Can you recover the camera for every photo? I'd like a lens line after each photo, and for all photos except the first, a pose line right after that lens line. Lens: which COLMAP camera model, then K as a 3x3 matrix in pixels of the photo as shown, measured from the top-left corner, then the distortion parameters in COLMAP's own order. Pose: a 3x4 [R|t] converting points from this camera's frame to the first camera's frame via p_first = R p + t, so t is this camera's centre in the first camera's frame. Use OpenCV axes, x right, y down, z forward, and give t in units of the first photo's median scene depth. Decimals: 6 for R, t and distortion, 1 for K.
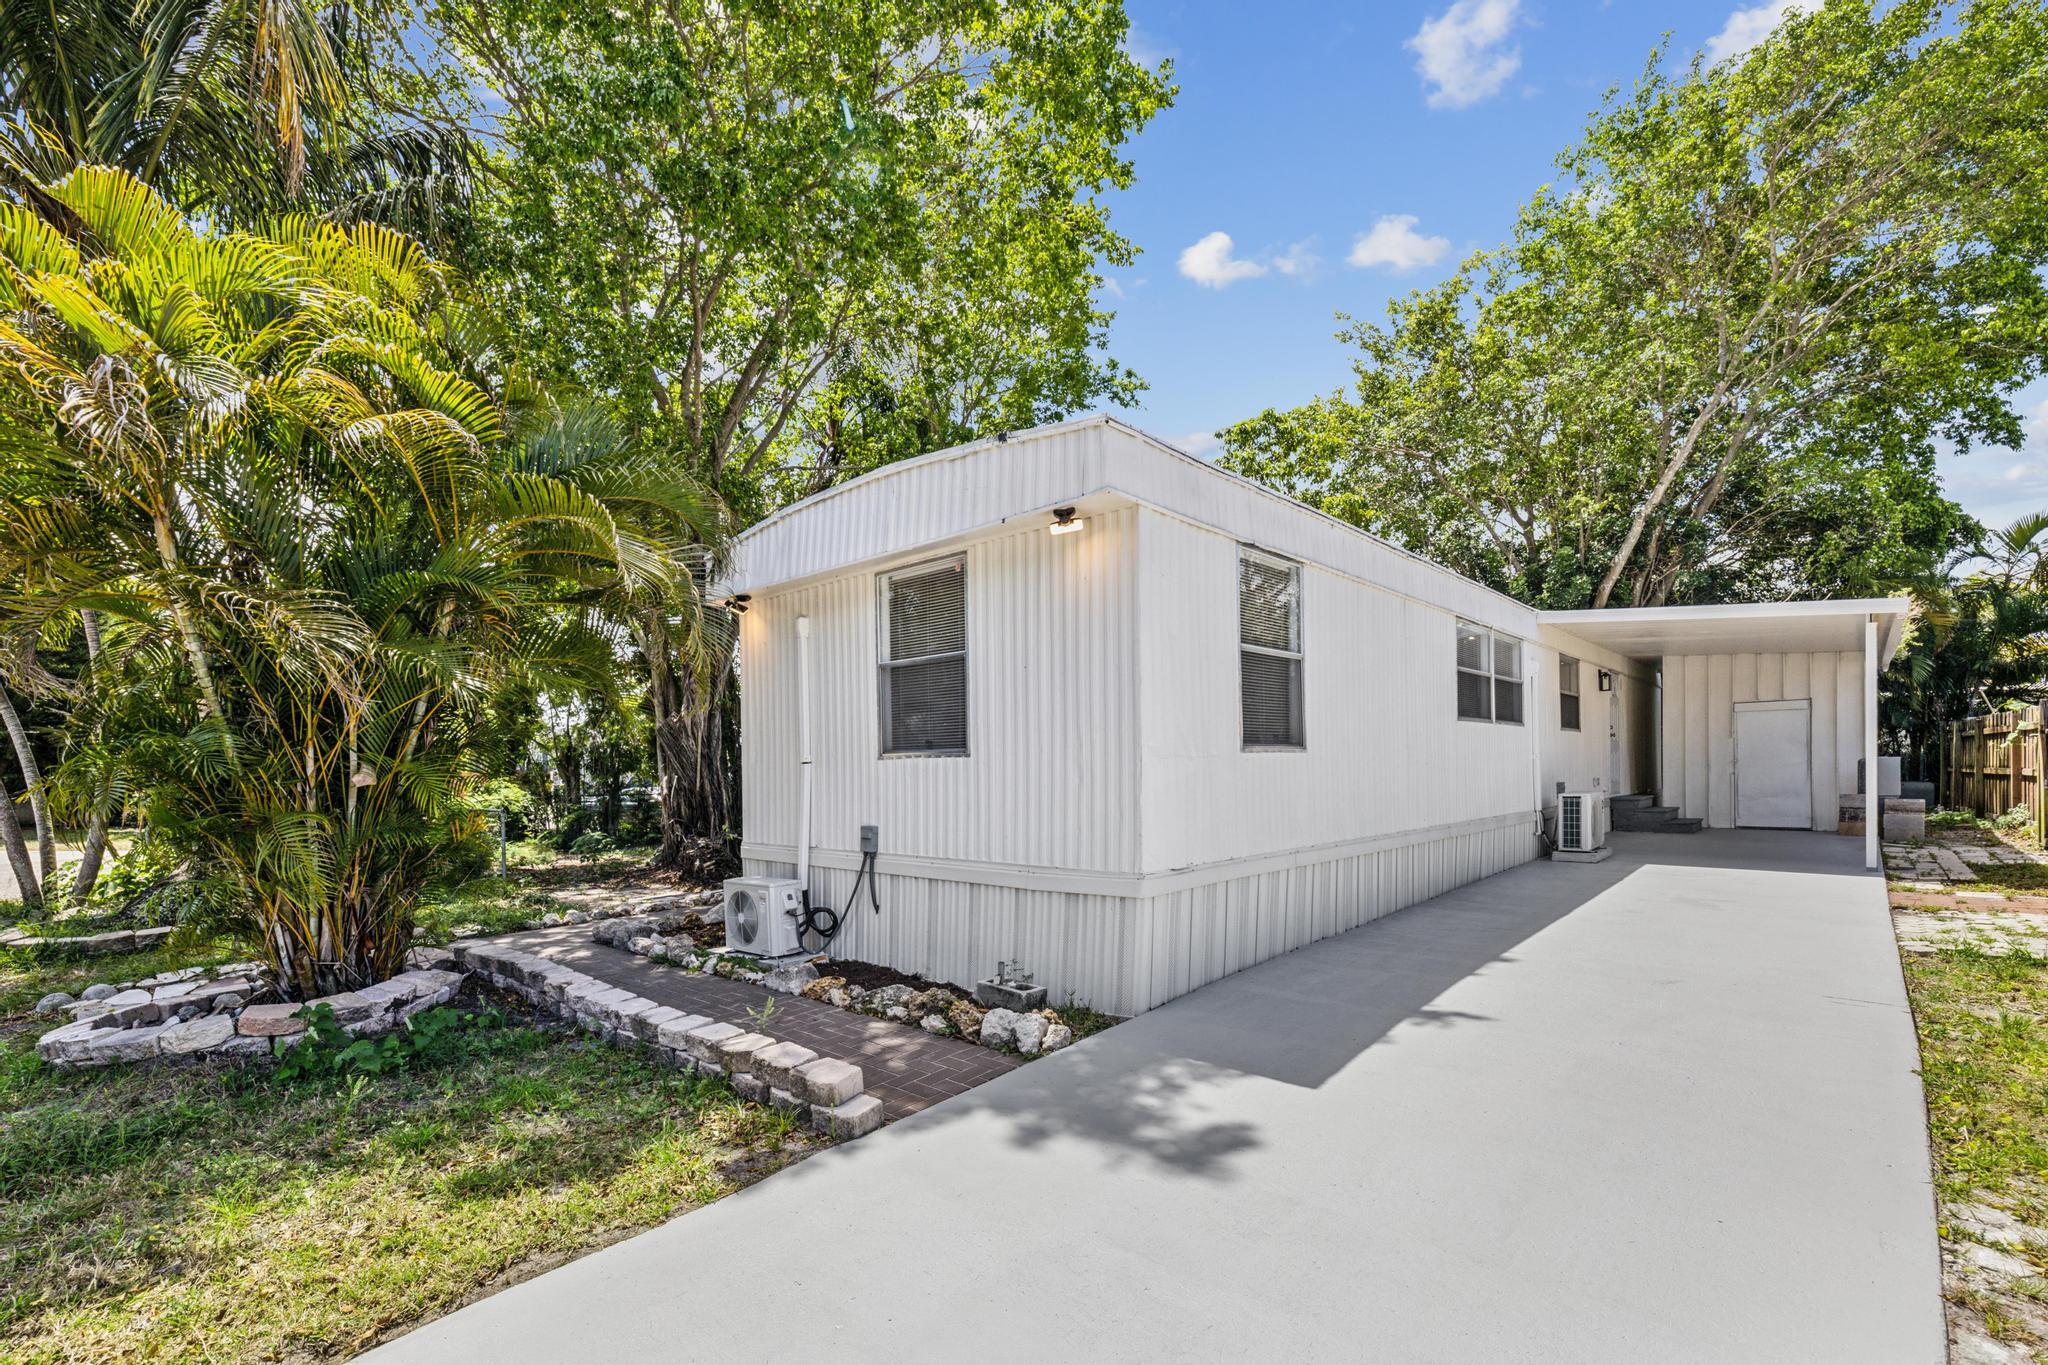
lens RADIAL K [[898.6, 0, 1026.5], [0, 898.6, 782.8], [0, 0, 1]] dist [0.001318, 0.000208]
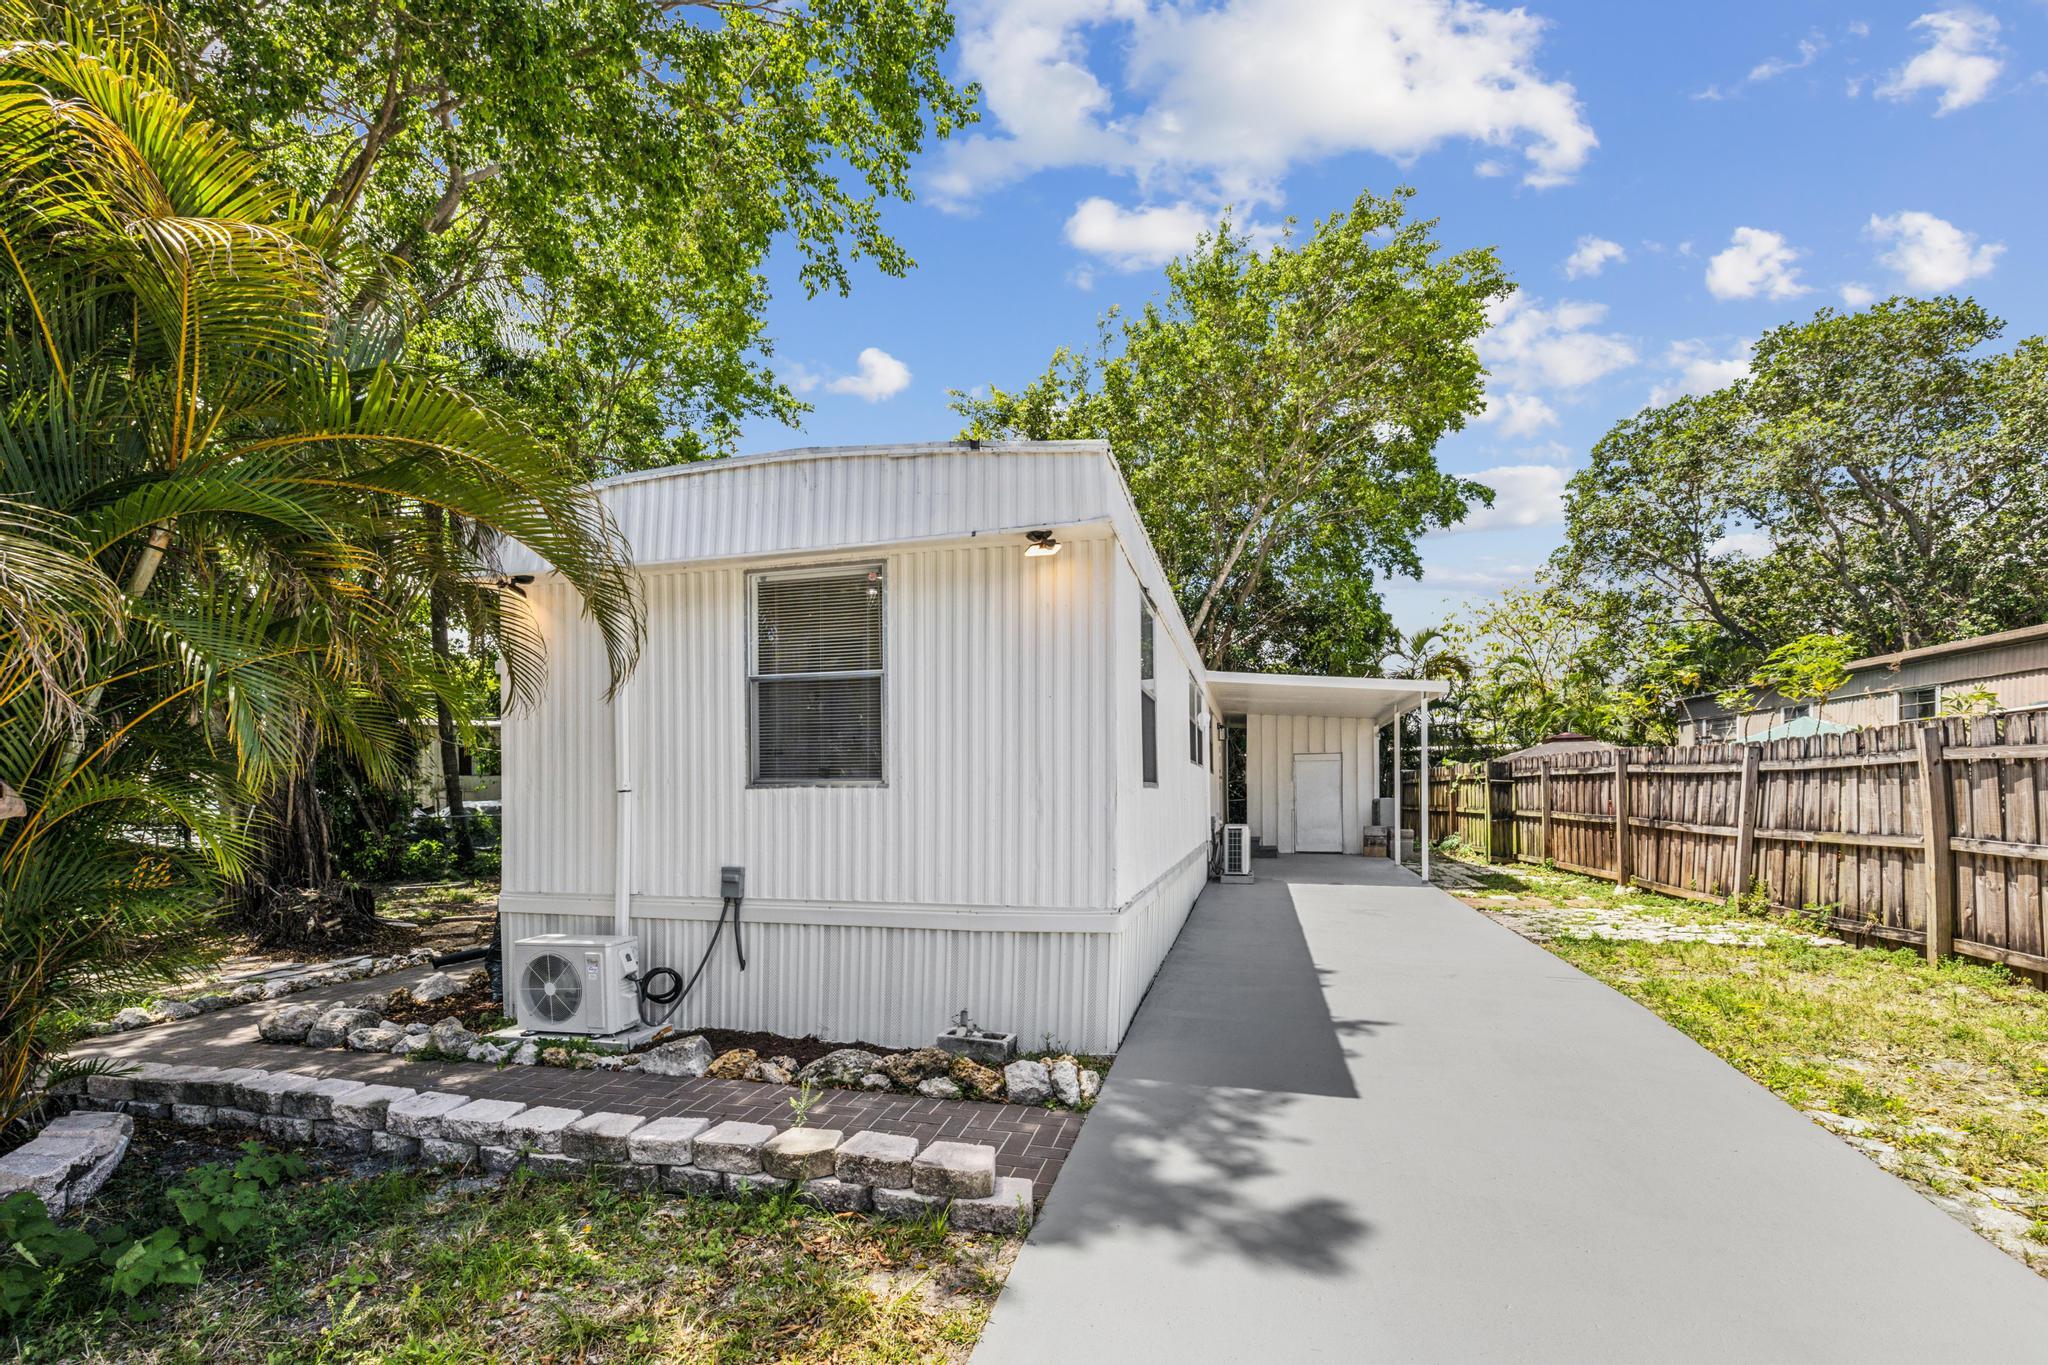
lens RADIAL K [[899.1, 0, 1016.8], [0, 899.1, 802.4], [0, 0, 1]] dist [0.001081, -0.000181]
pose [[0.891310, 0.009132, 0.453303, -0.327361], [-0.002285, 0.999875, -0.015651, 0.000033], [-0.453389, 0.012914, 0.891219, 0.126060]]
